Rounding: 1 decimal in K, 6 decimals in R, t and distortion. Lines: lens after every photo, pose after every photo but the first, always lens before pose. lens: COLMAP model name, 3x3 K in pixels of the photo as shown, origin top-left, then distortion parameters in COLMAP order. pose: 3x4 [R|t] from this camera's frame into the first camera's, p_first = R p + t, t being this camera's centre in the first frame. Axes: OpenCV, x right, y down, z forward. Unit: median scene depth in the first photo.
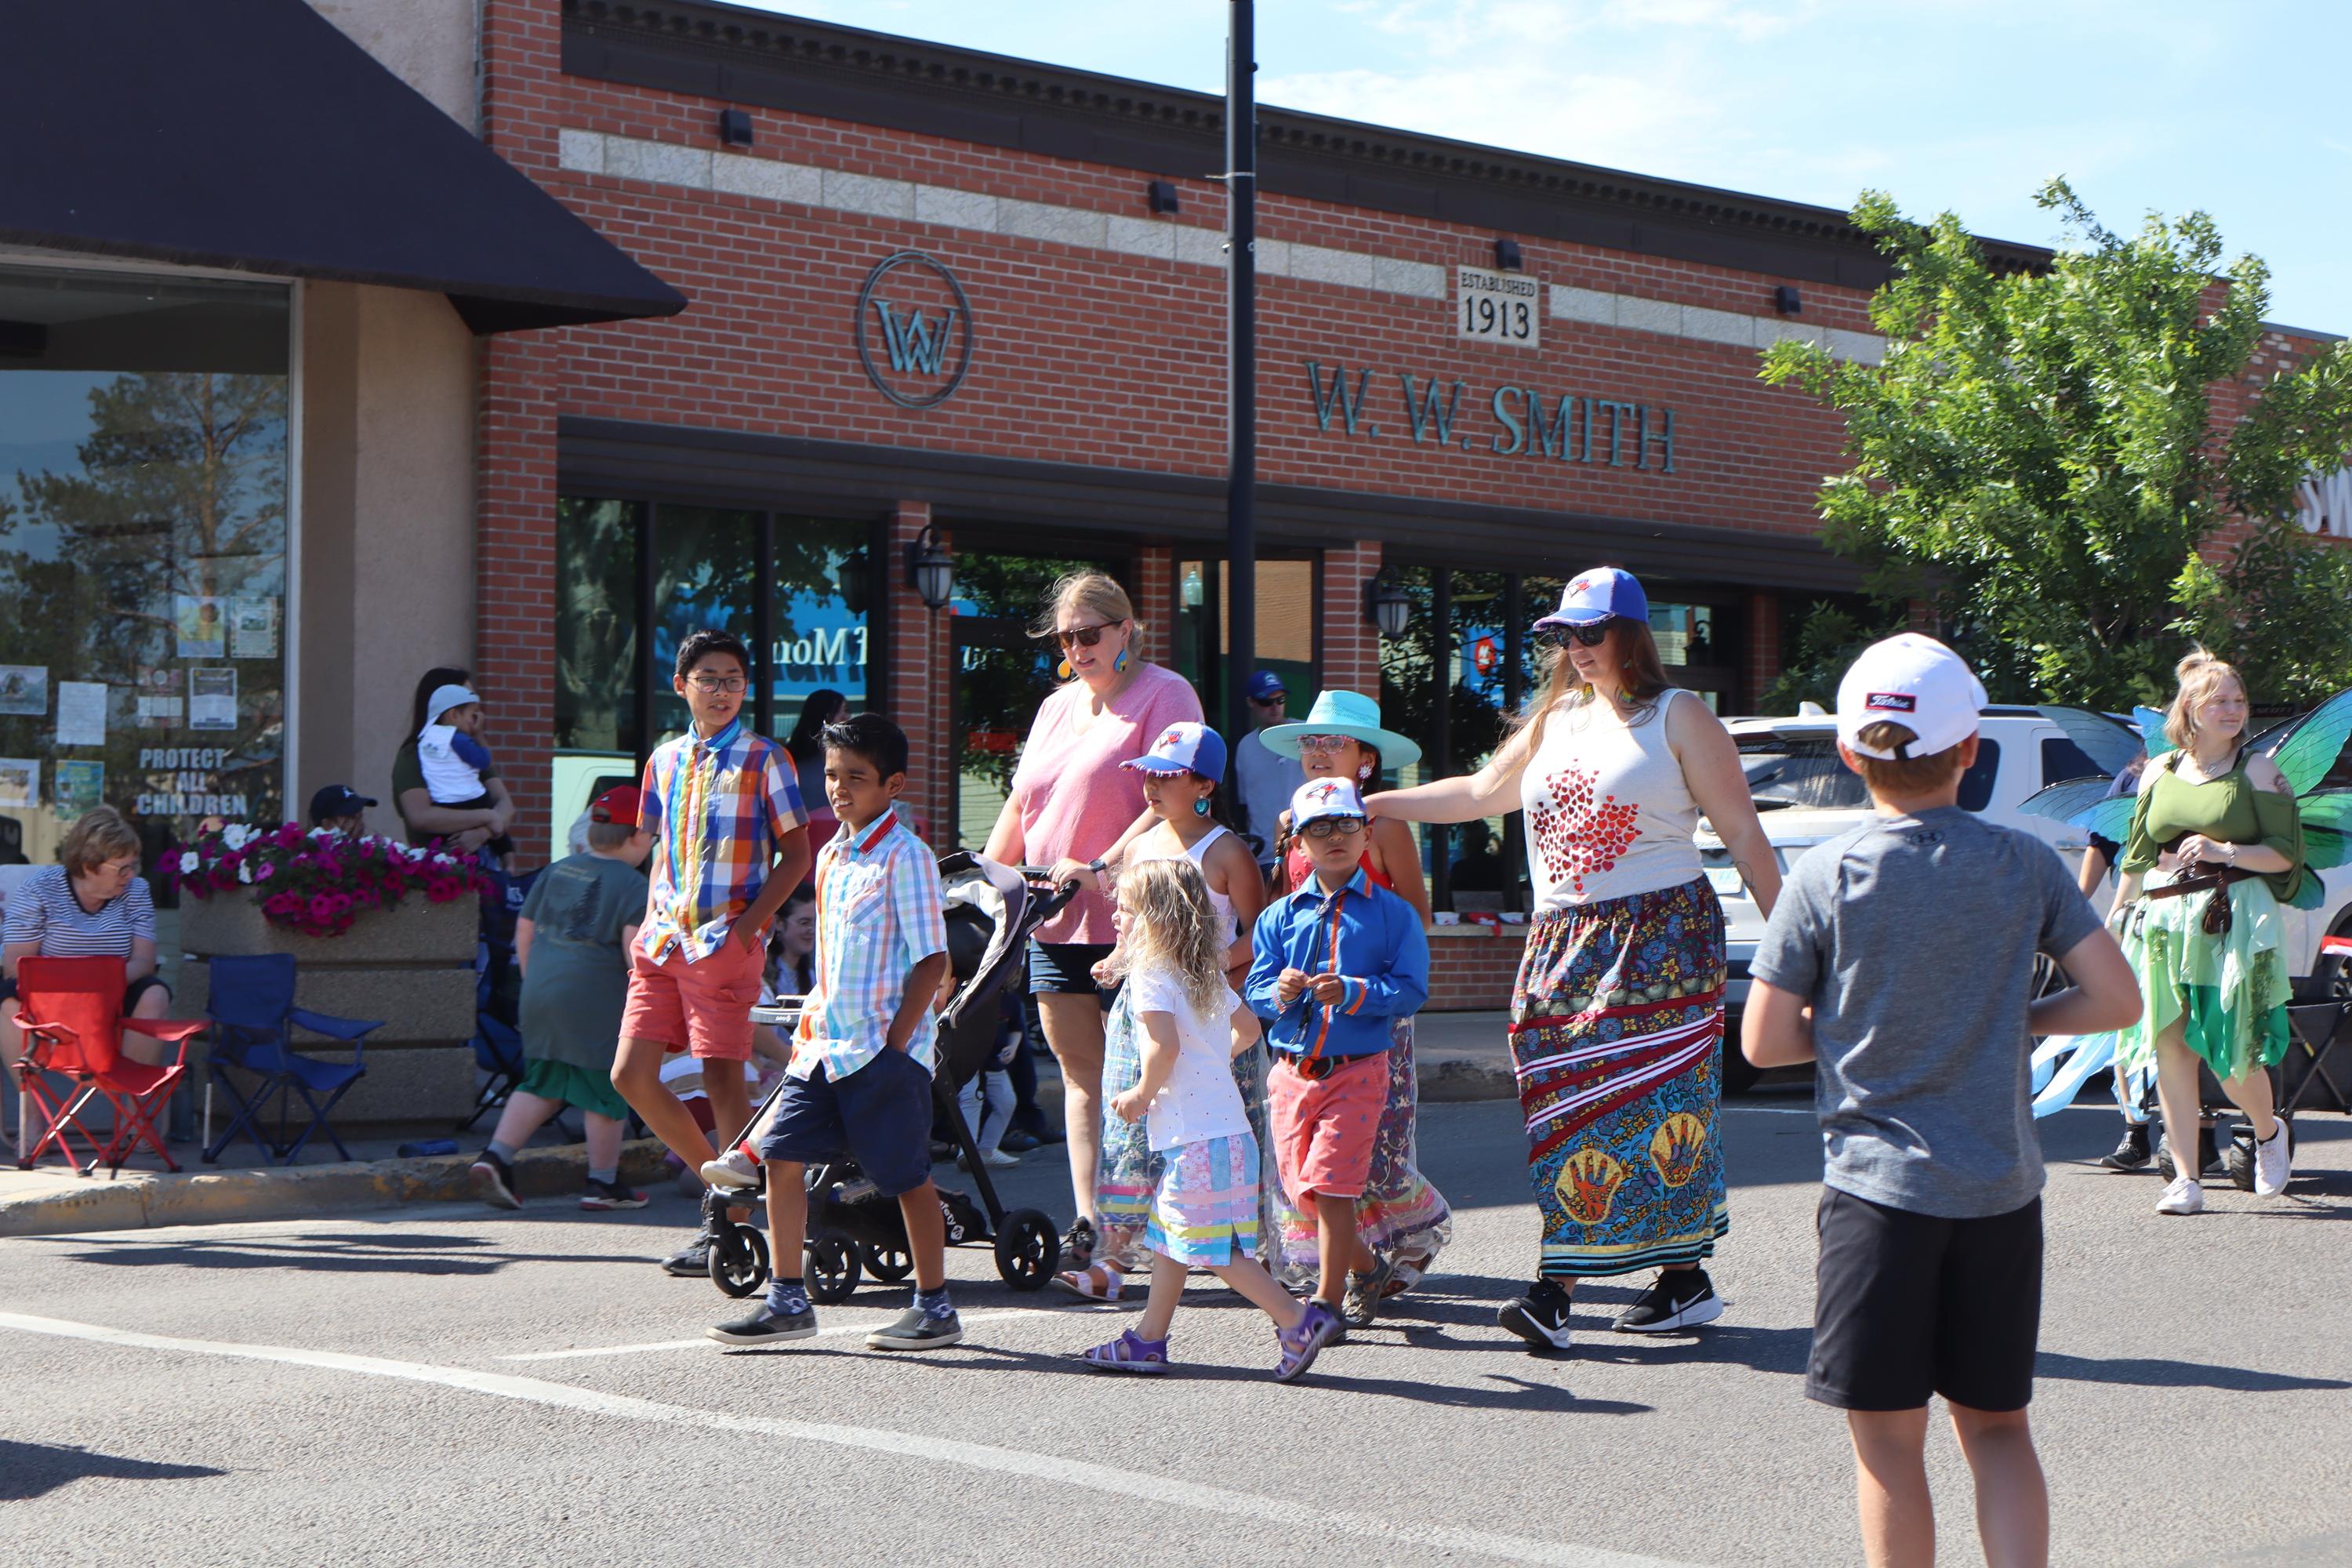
lens RADIAL K [[4534.4, 0, 1176.0], [0, 4534.4, 784.0], [0, 0, 1]] dist [0.004176, 0.000110]
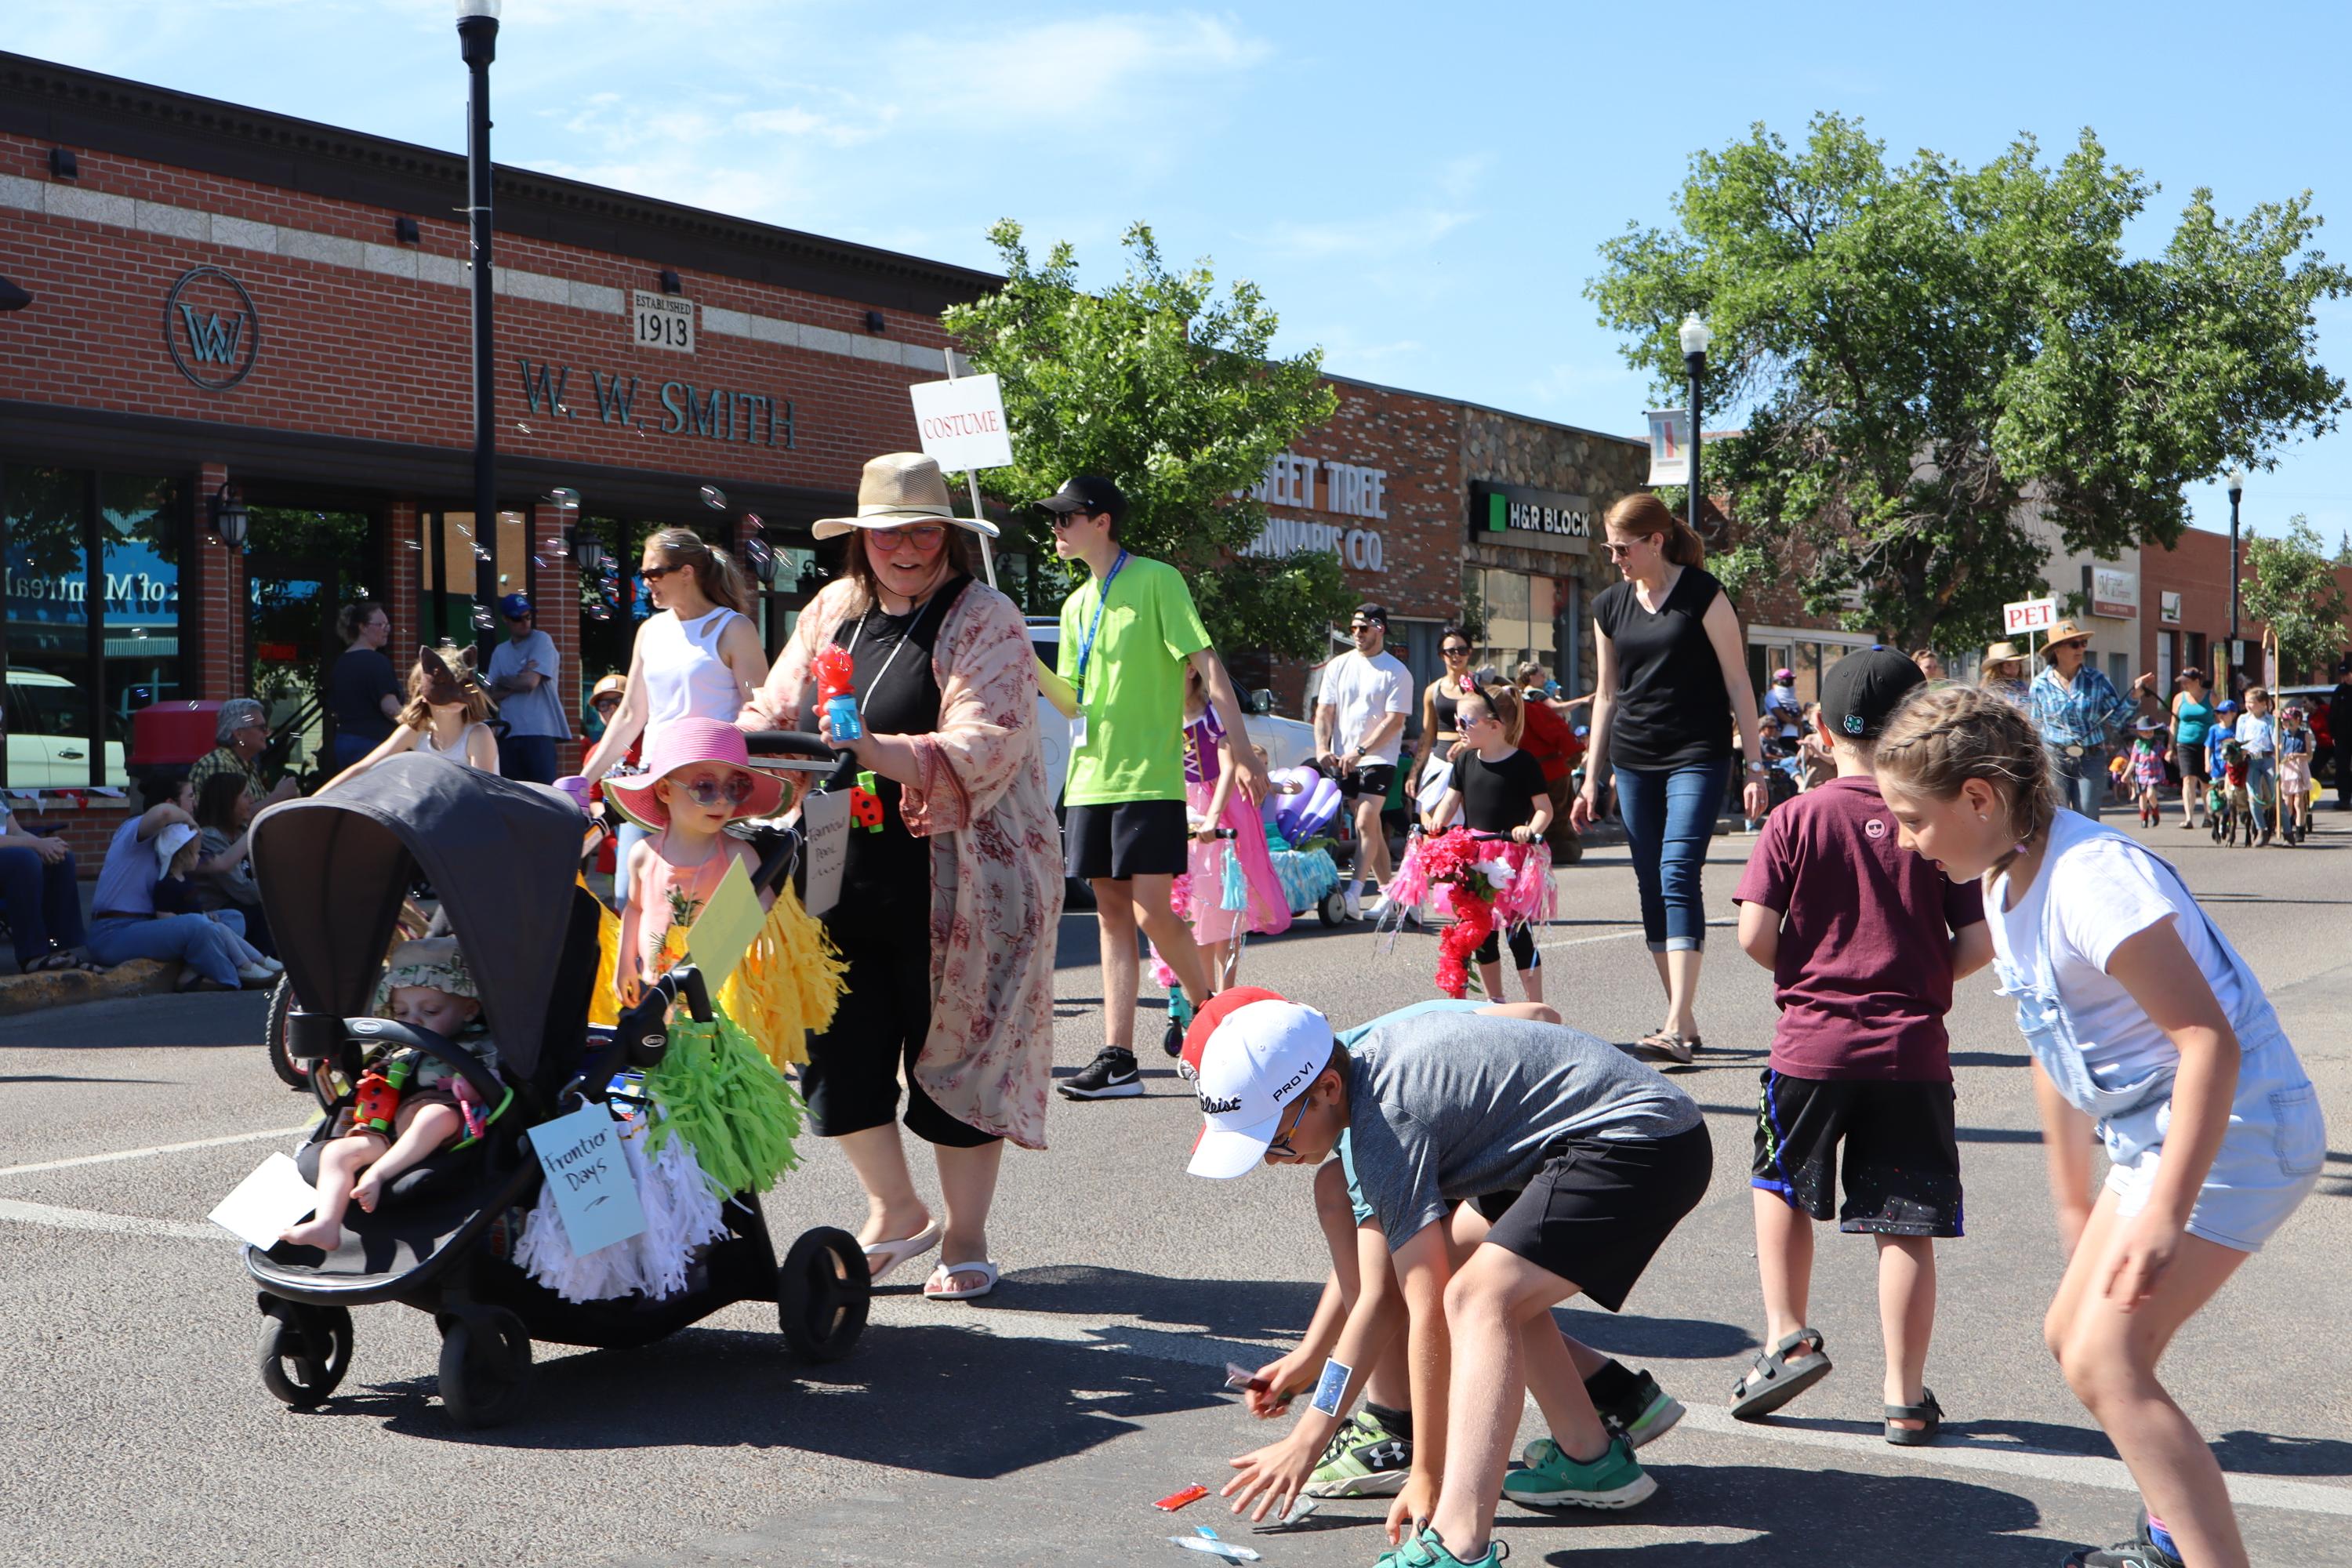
lens RADIAL K [[3217.9, 0, 1176.0], [0, 3217.9, 784.0], [0, 0, 1]] dist [-0.013755, 0.011231]
pose [[0.969530, -0.017384, 0.244354, -0.017770], [0.010001, 0.999456, 0.031425, 0.002000], [-0.244767, -0.028023, 0.969177, 0.054916]]
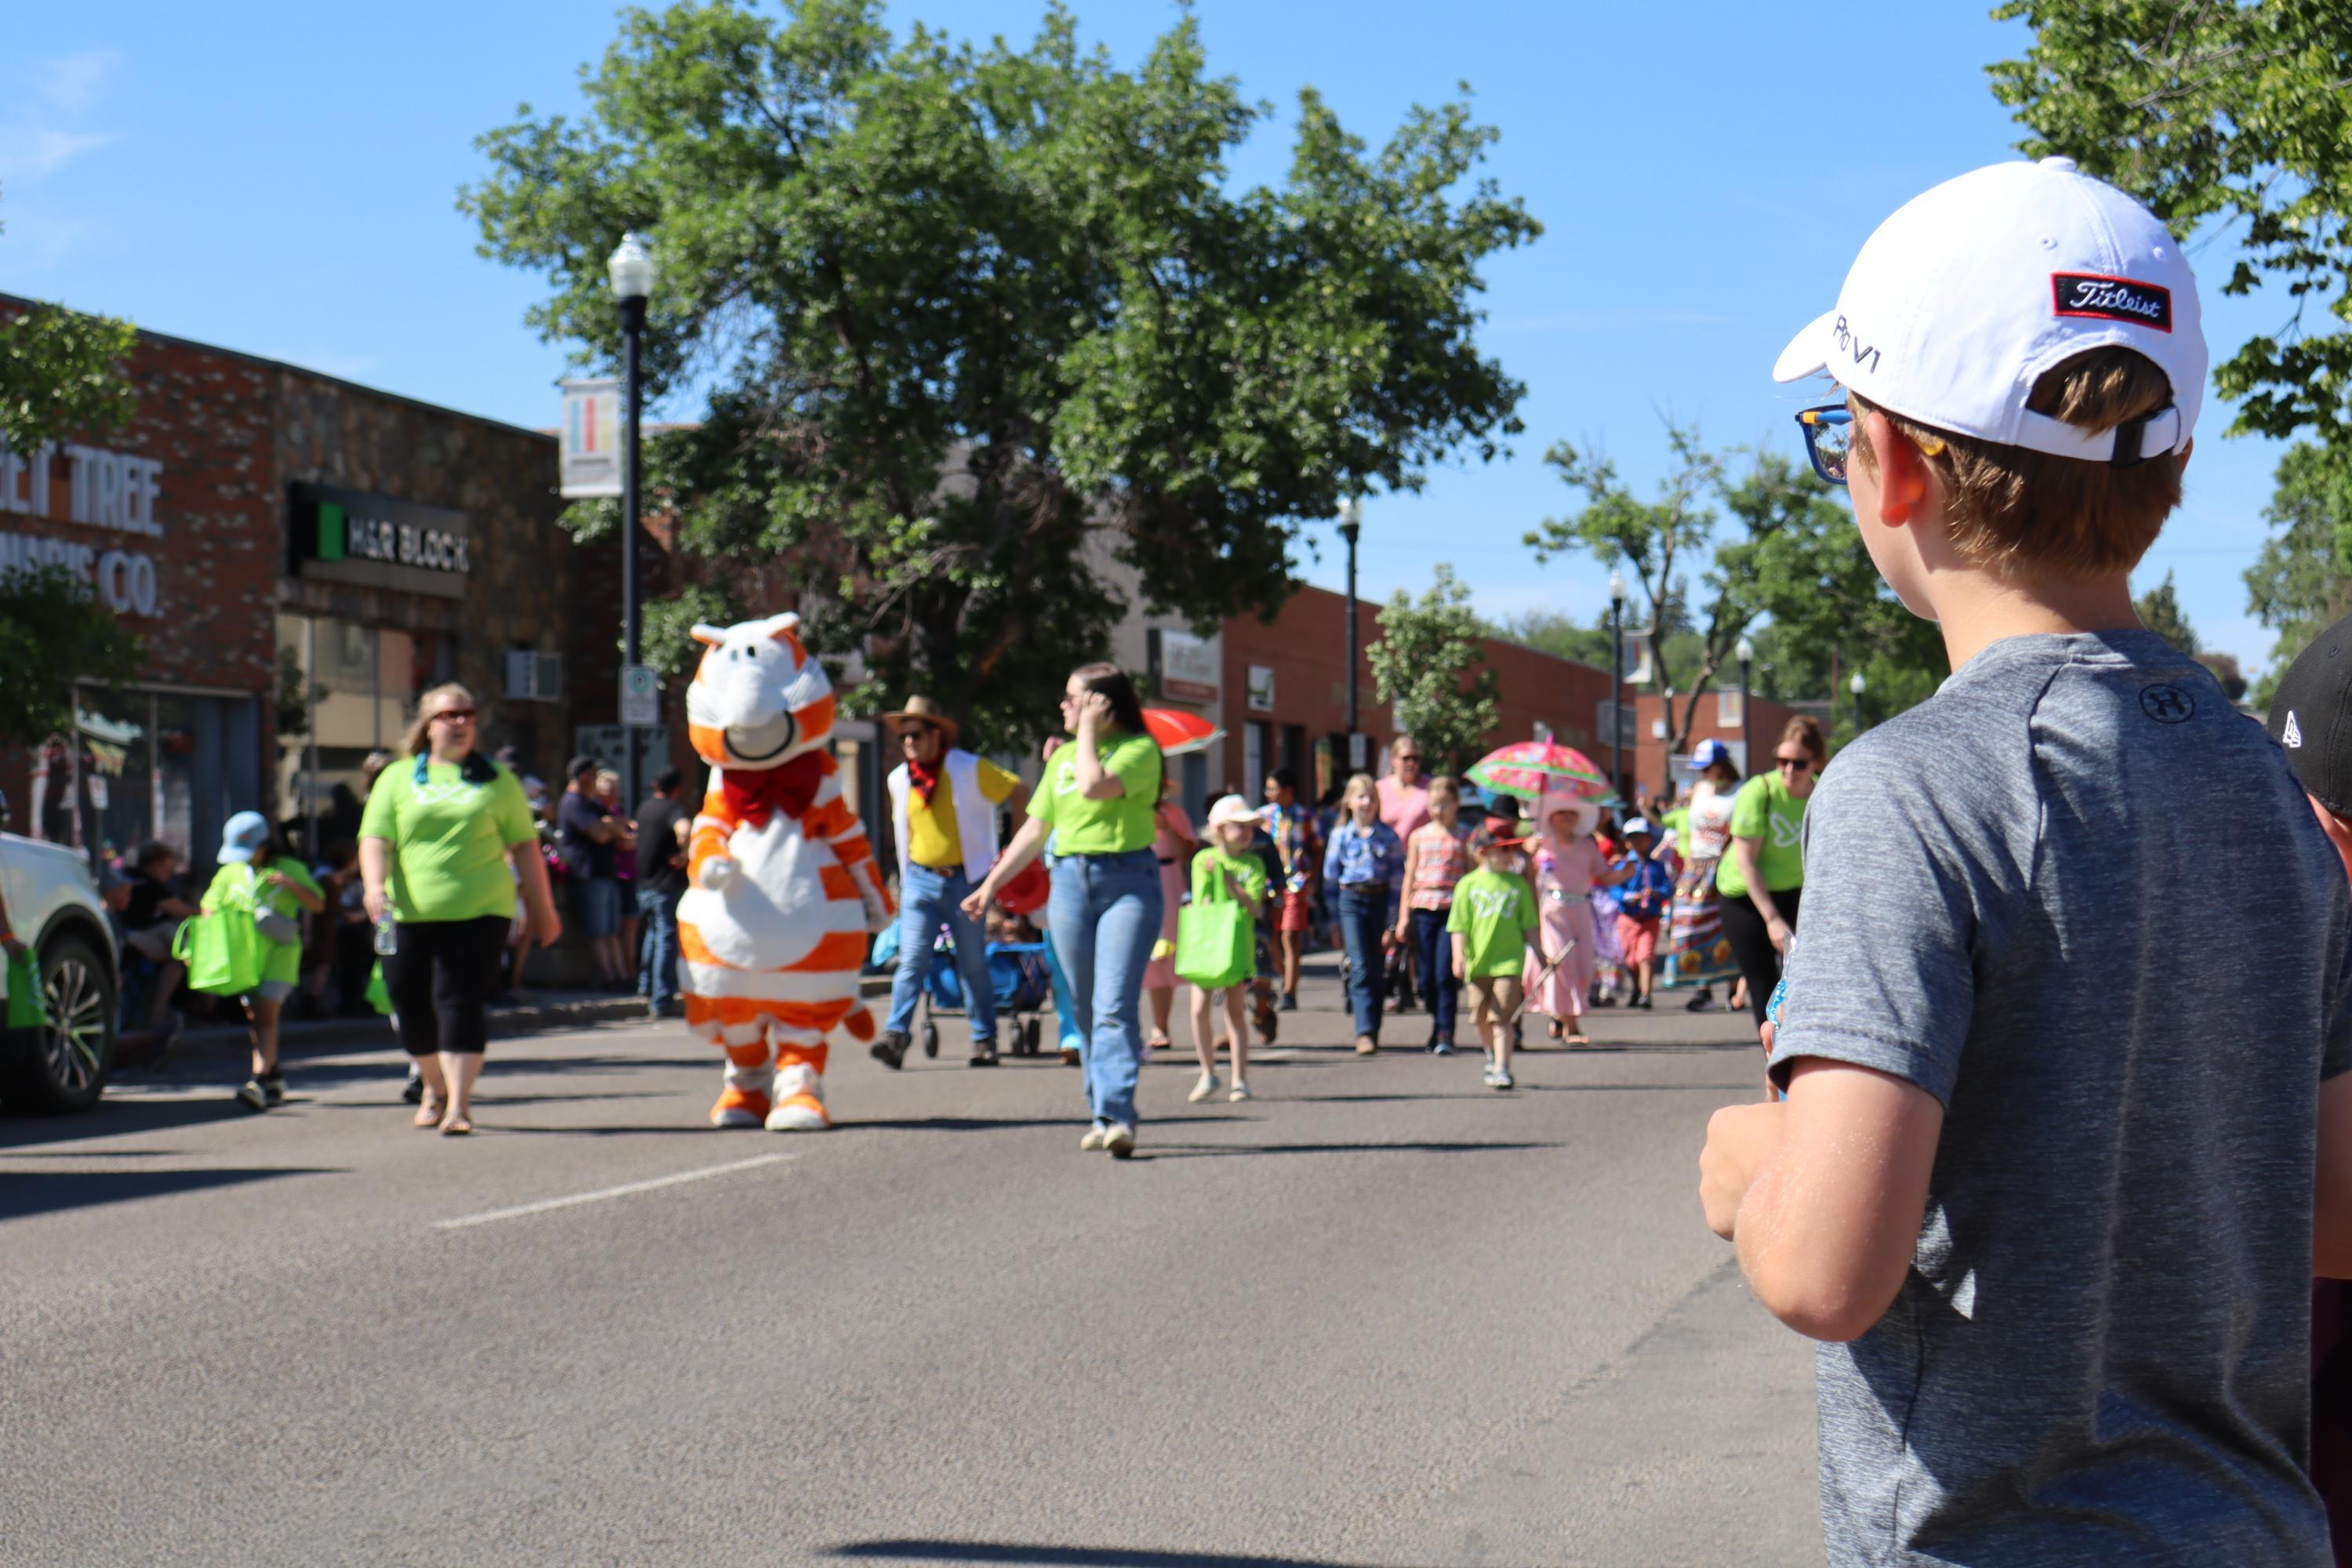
lens RADIAL K [[4534.4, 0, 1176.0], [0, 4534.4, 784.0], [0, 0, 1]] dist [0.004176, 0.000110]
pose [[0.856959, -0.005510, 0.515356, 0.000109], [0.006599, 0.999978, -0.000282, 0.004332], [-0.515343, 0.003642, 0.856976, 0.151554]]
